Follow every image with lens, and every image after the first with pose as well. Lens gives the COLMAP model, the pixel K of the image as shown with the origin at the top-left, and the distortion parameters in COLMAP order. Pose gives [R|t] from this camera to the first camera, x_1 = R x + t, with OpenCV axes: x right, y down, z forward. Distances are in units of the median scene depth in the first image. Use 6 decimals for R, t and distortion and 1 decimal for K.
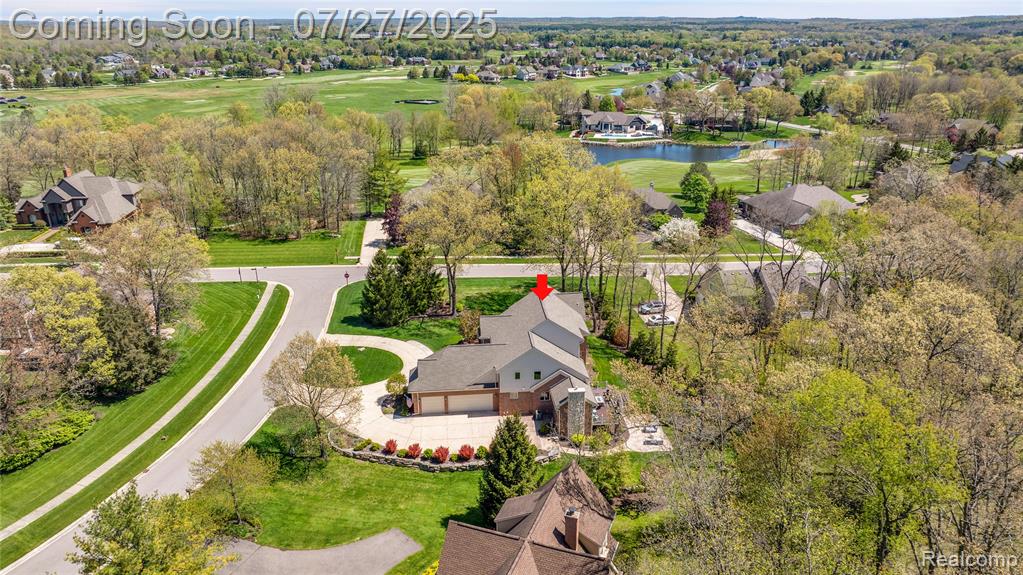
lens RADIAL K [[718.7, 0, 512.9], [0, 718.7, 290.8], [0, 0, 1]] dist [-0.040627, 0.038800]
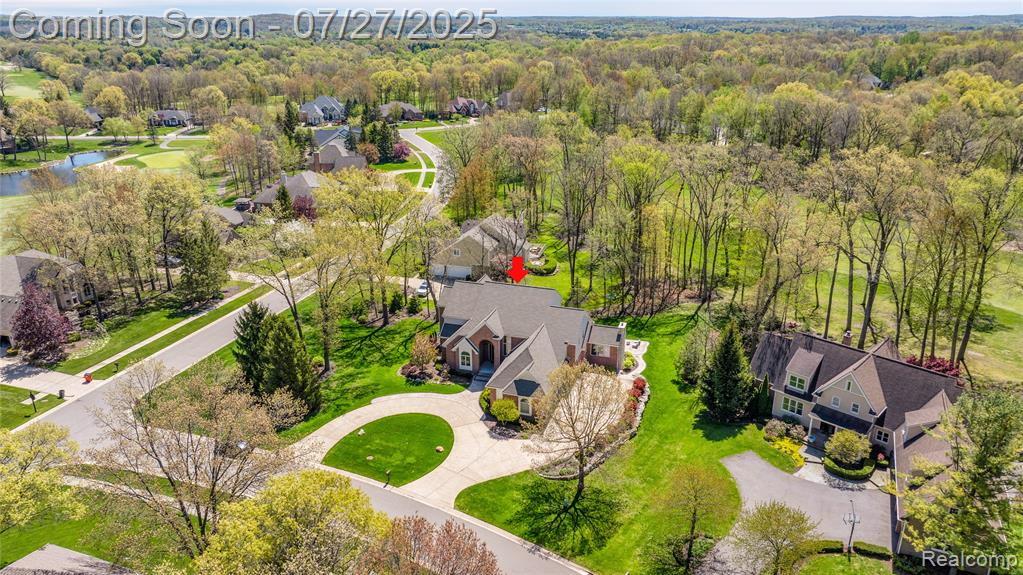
lens RADIAL K [[718.7, 0, 512.9], [0, 718.7, 290.8], [0, 0, 1]] dist [-0.040627, 0.038800]
pose [[0.392399, -0.323790, 0.860920, -0.632557], [0.323252, 0.924831, 0.200491, -0.137270], [-0.861122, 0.199621, 0.467568, 0.366154]]
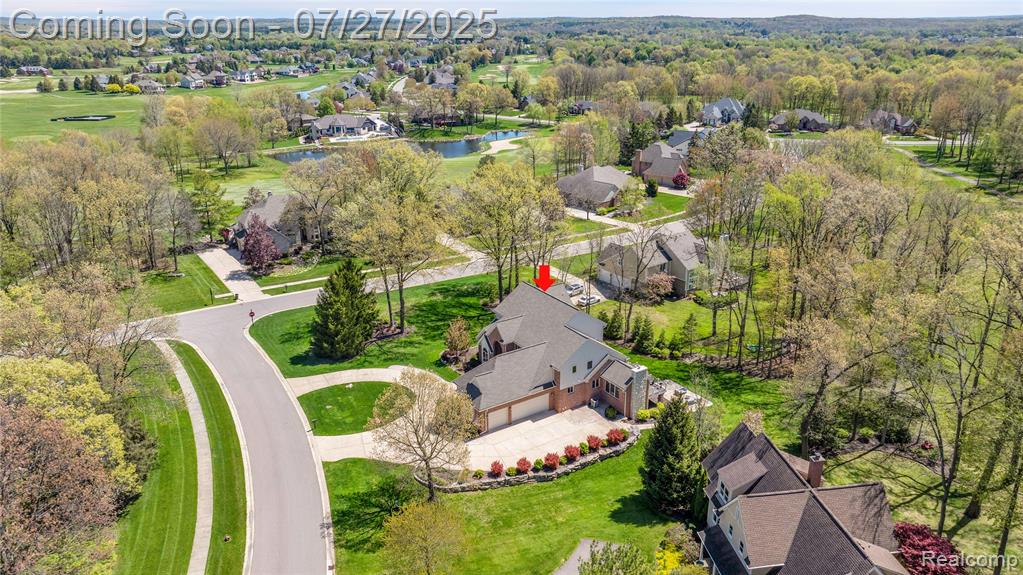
lens RADIAL K [[718.7, 0, 512.9], [0, 718.7, 290.8], [0, 0, 1]] dist [-0.040627, 0.038800]
pose [[0.883179, -0.165454, 0.438885, -0.328021], [0.165954, 0.985419, 0.037538, -0.028848], [-0.438697, 0.039682, 0.897759, 0.080311]]
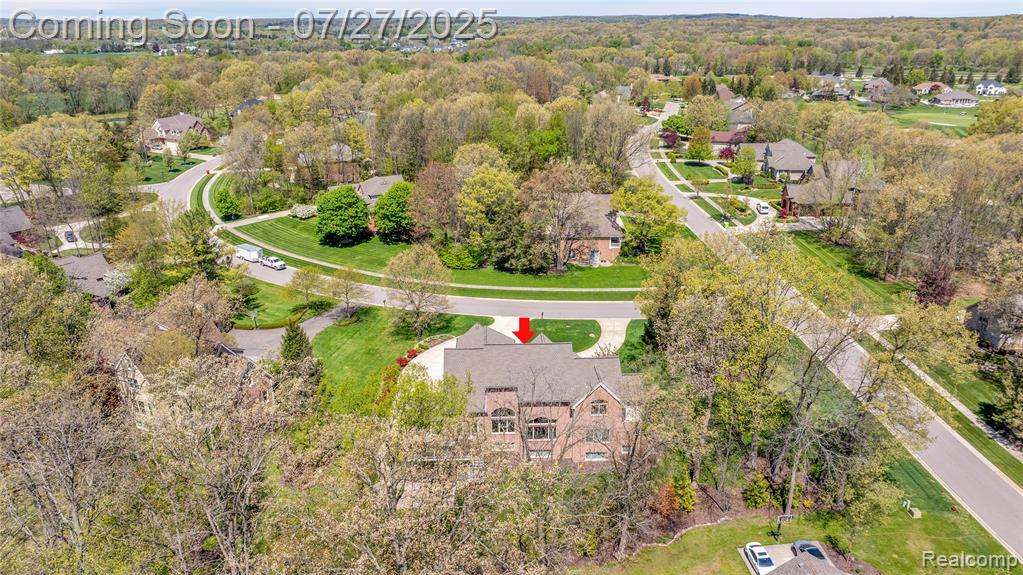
lens RADIAL K [[718.7, 0, 512.9], [0, 718.7, 290.8], [0, 0, 1]] dist [-0.040627, 0.038800]
pose [[-0.072666, 0.359198, -0.930428, 0.603498], [-0.346639, 0.865641, 0.361259, -0.253461], [0.935180, 0.348774, 0.061609, 0.658720]]
